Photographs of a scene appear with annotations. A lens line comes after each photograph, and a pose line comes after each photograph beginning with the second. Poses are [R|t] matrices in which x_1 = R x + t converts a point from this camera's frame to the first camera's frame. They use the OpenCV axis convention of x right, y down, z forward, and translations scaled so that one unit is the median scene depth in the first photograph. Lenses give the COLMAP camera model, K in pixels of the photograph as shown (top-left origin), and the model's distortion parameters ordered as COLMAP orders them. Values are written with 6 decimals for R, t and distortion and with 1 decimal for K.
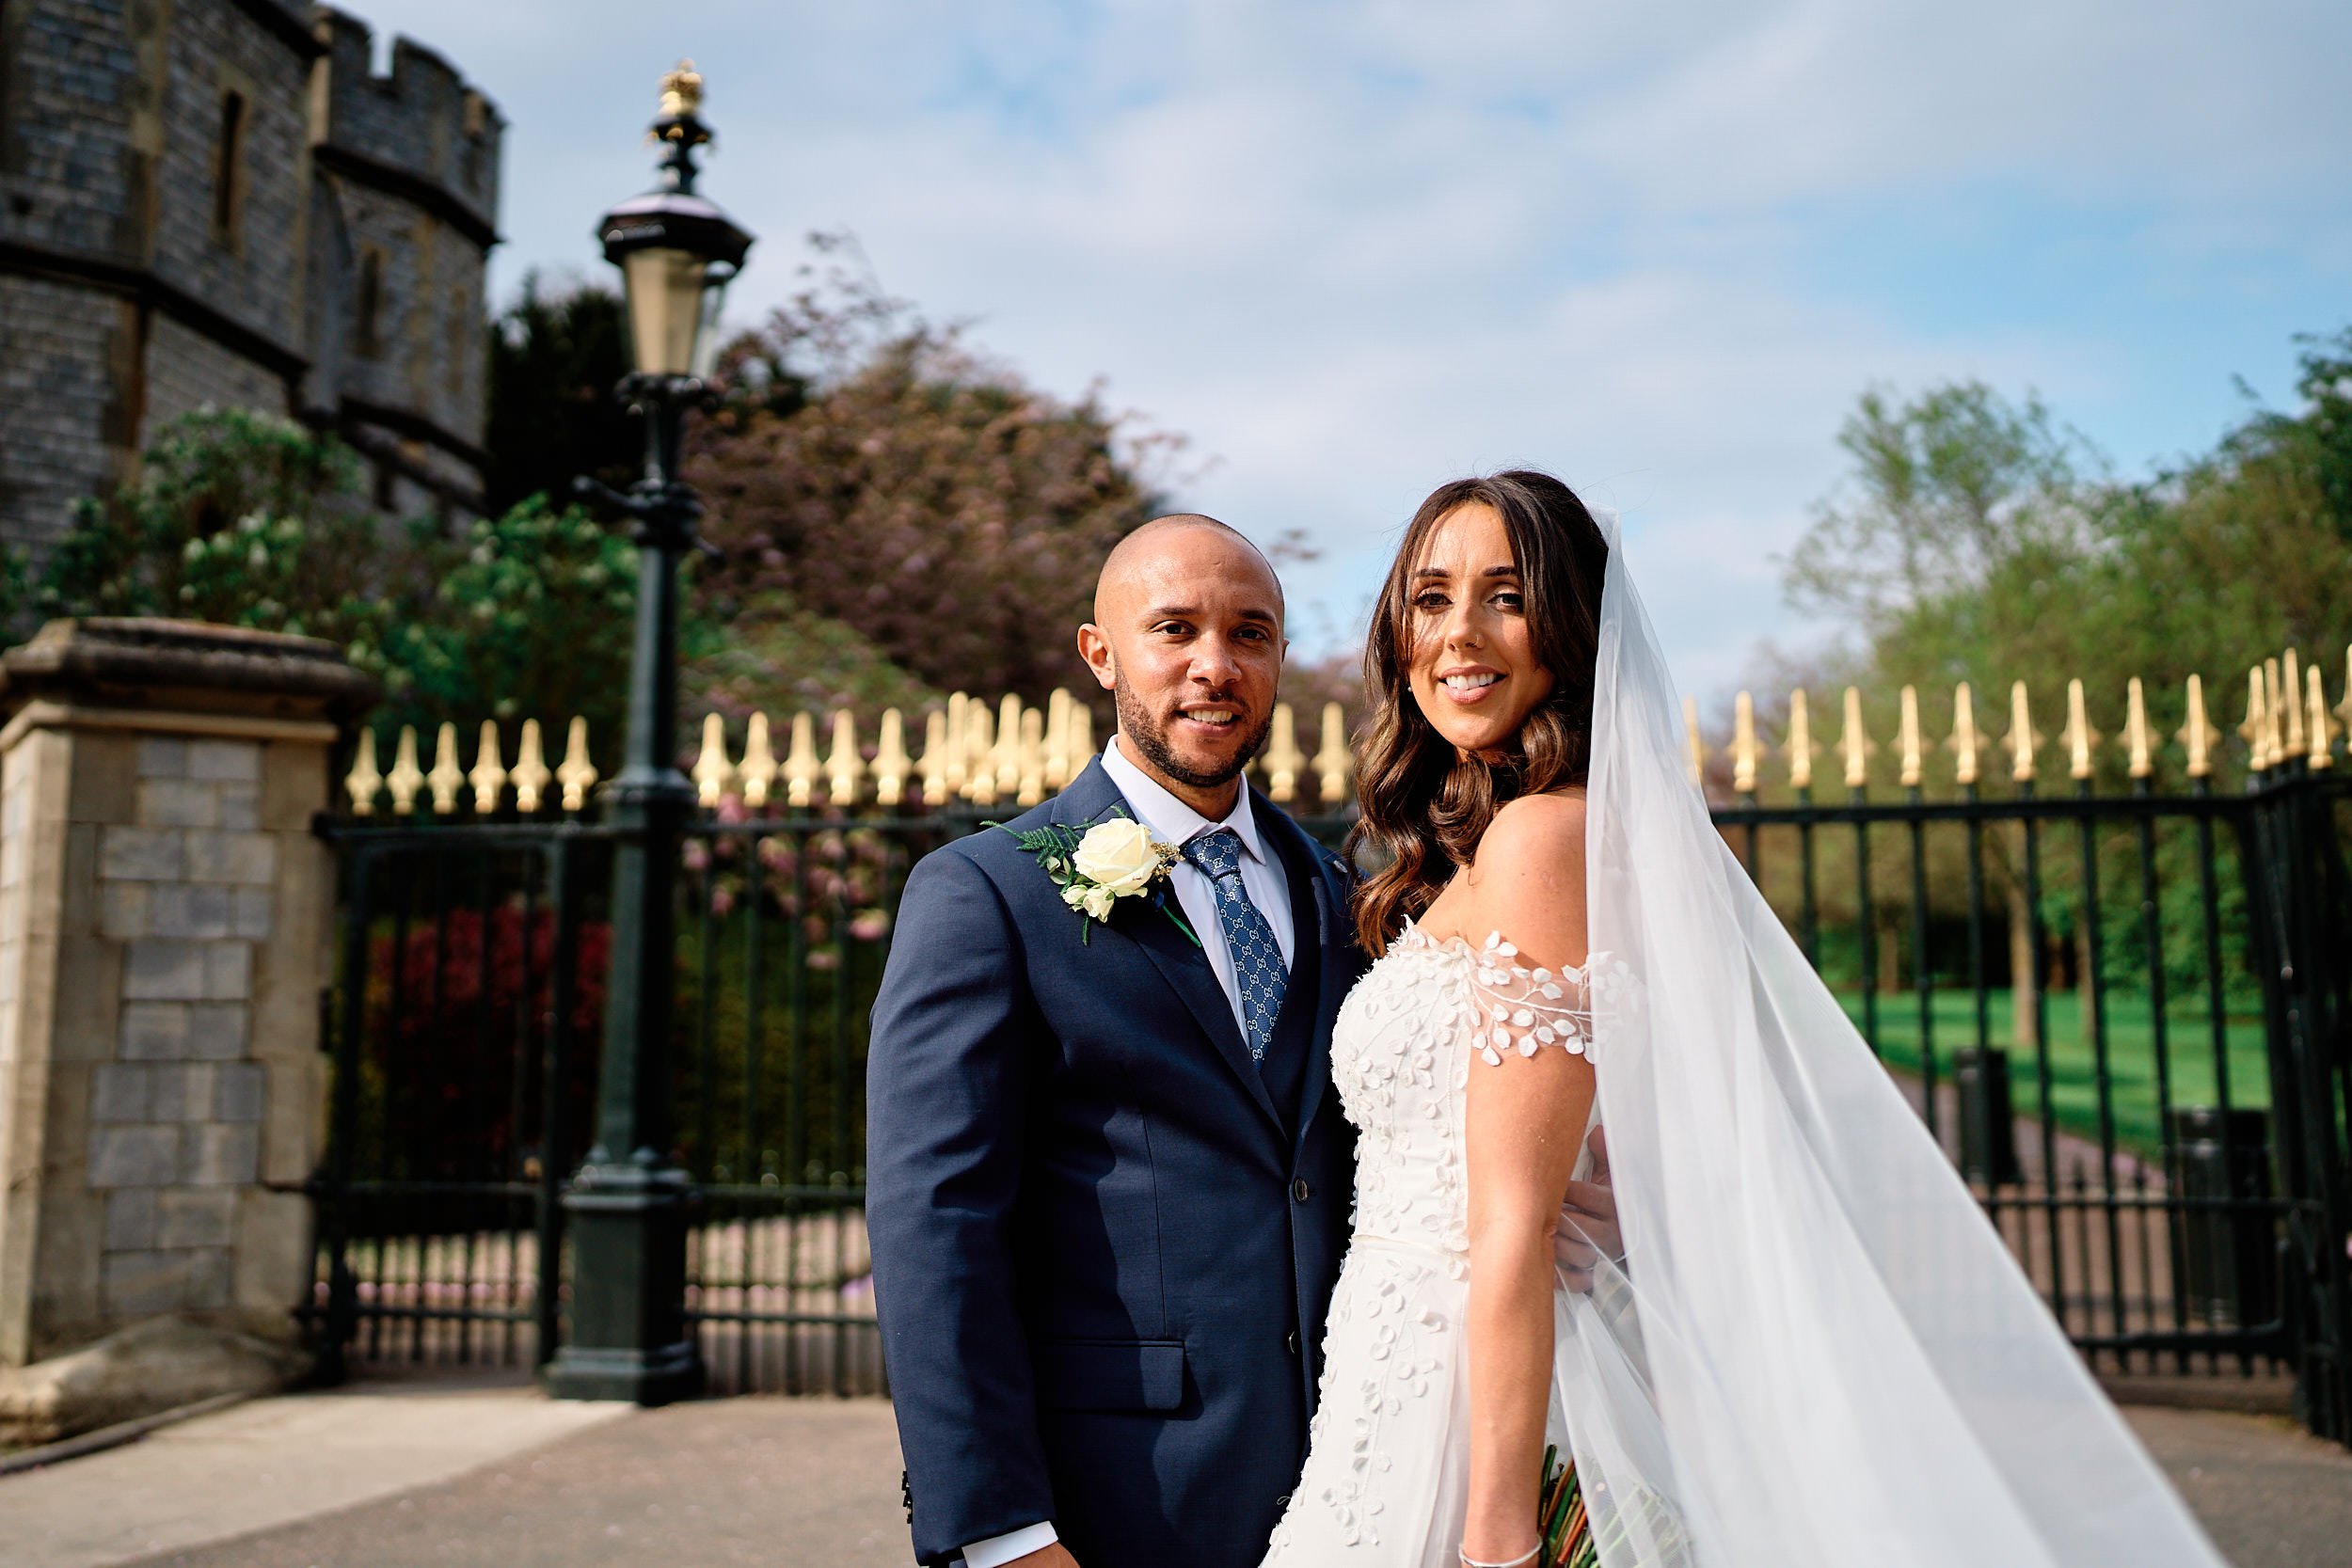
lens RADIAL K [[2281.8, 0, 1176.0], [0, 2281.8, 784.0], [0, 0, 1]] dist [0.006879, 0.009561]
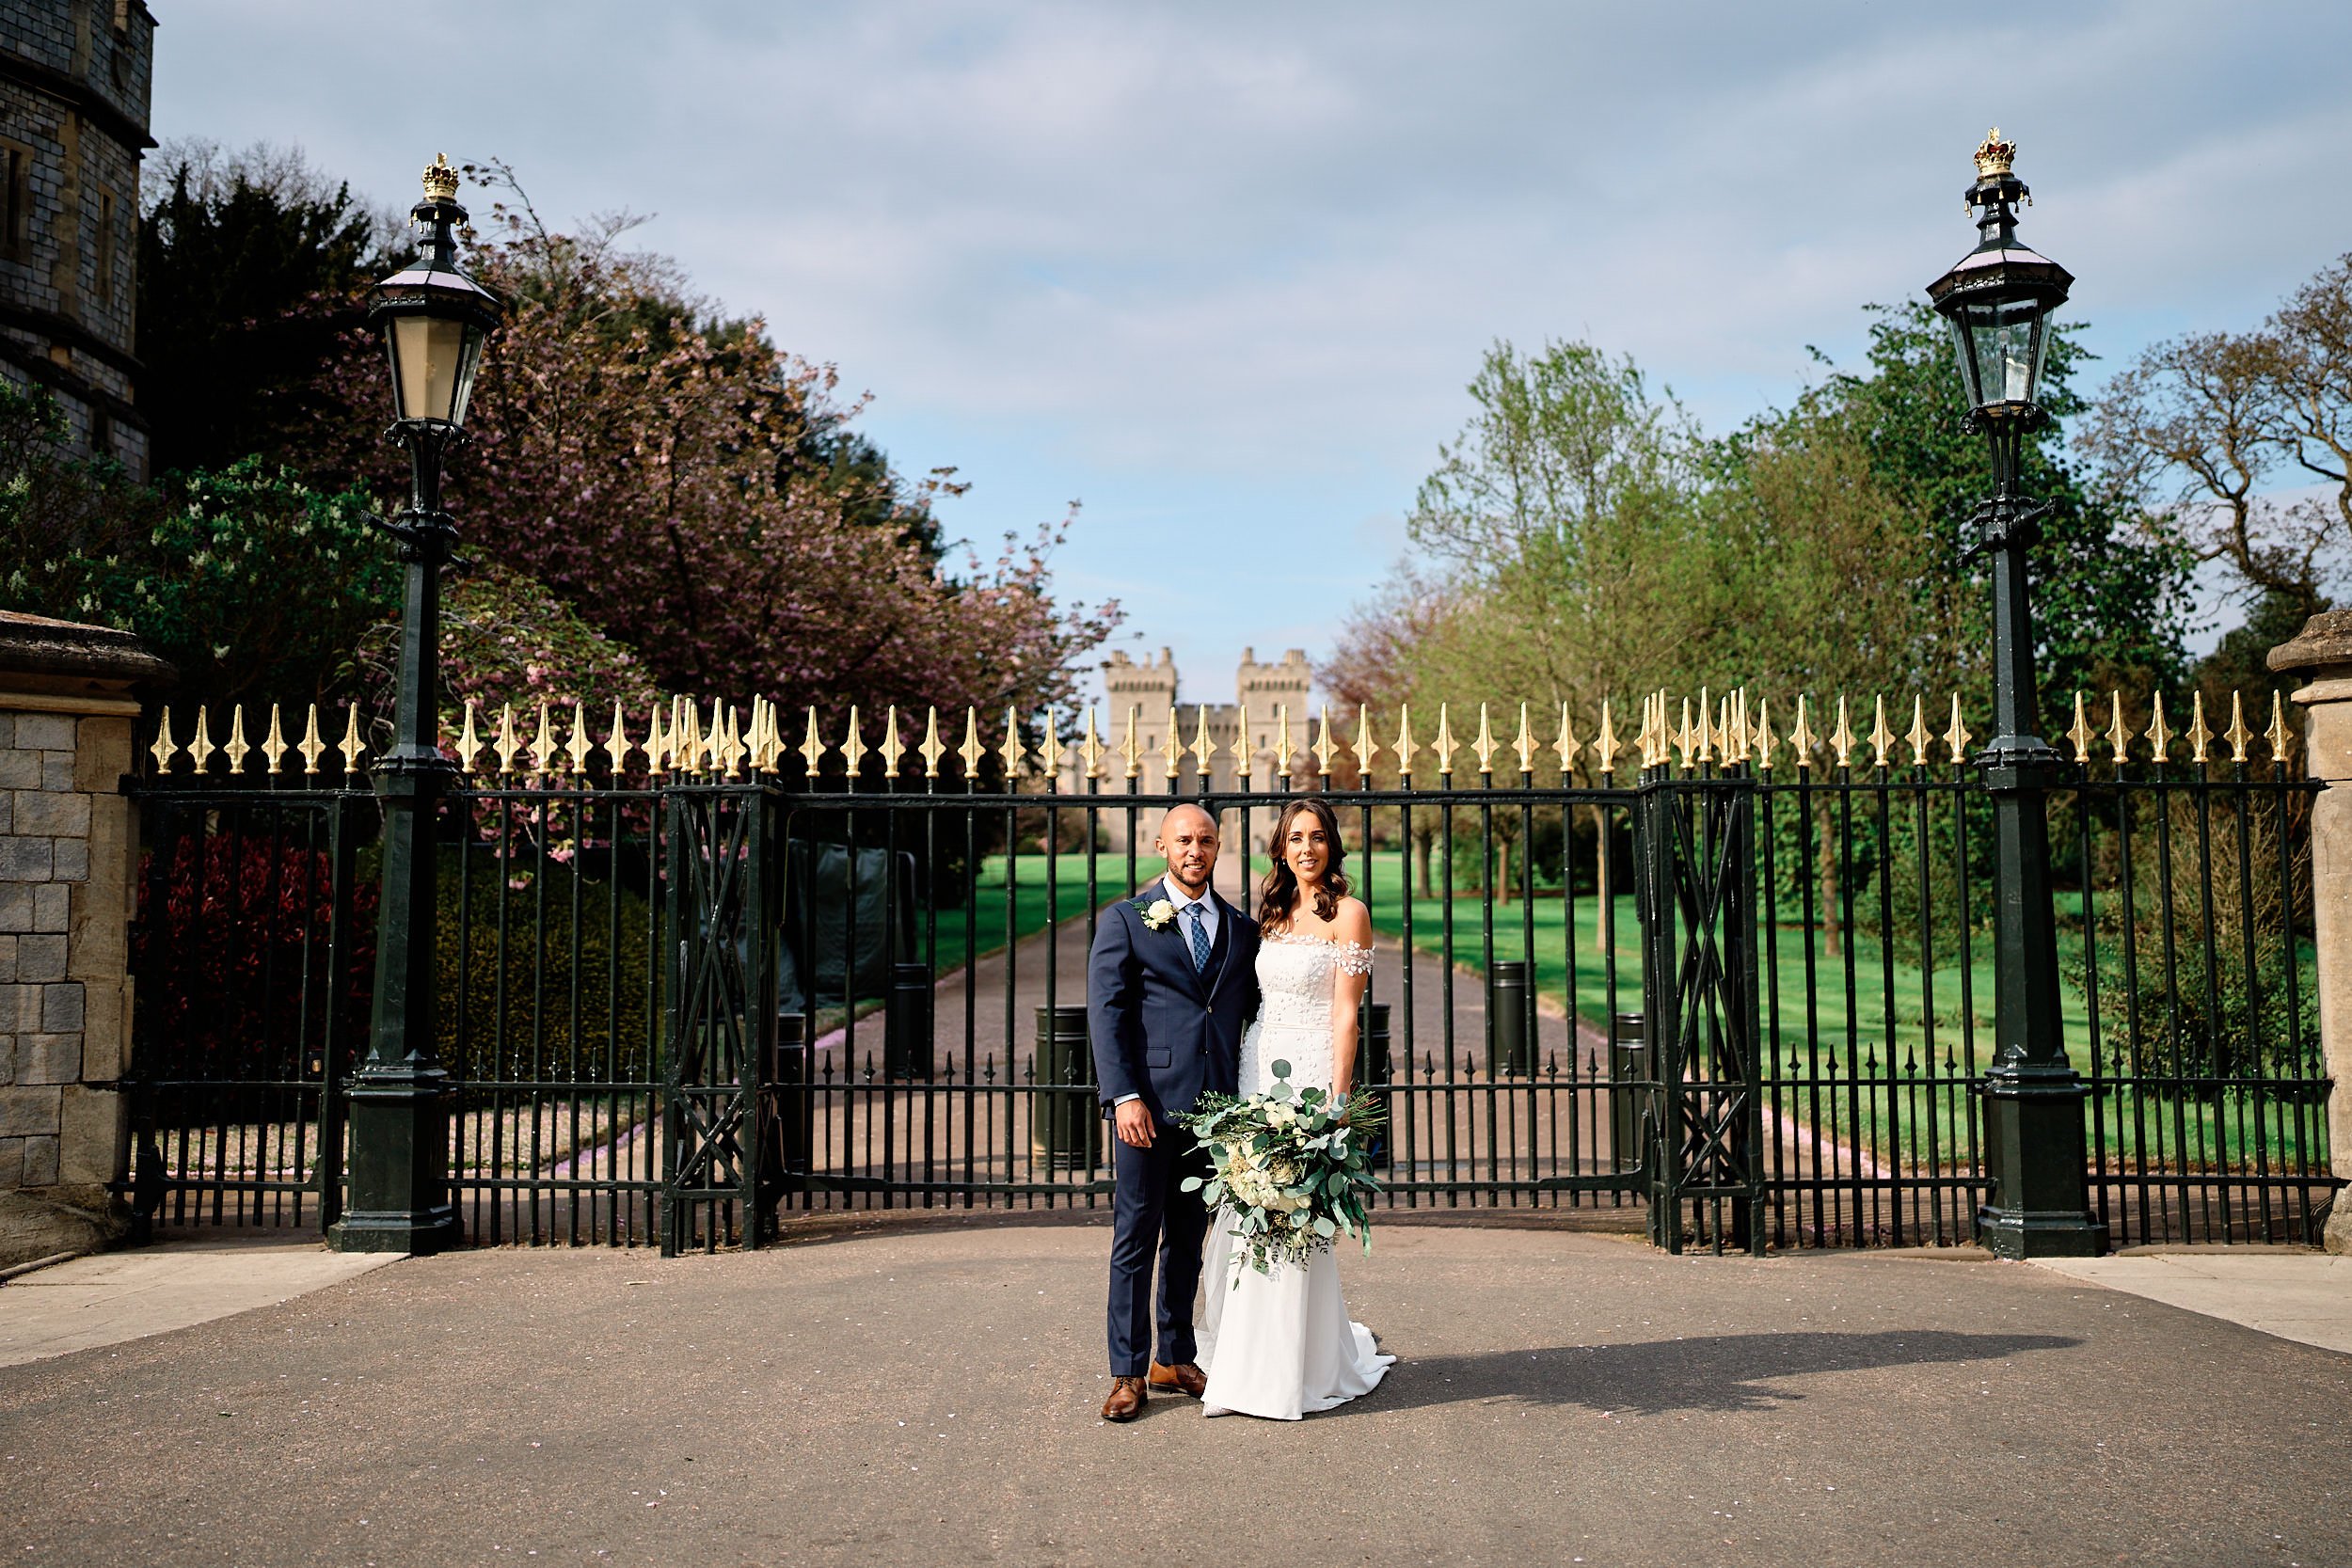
lens RADIAL K [[2227.8, 0, 1176.0], [0, 2227.8, 784.0], [0, 0, 1]] dist [-0.066837, 0.184191]
pose [[0.987973, 0.012746, 0.154102, -0.008725], [-0.018832, 0.999096, 0.038100, -0.038549], [-0.153477, -0.040543, 0.987320, -0.244493]]
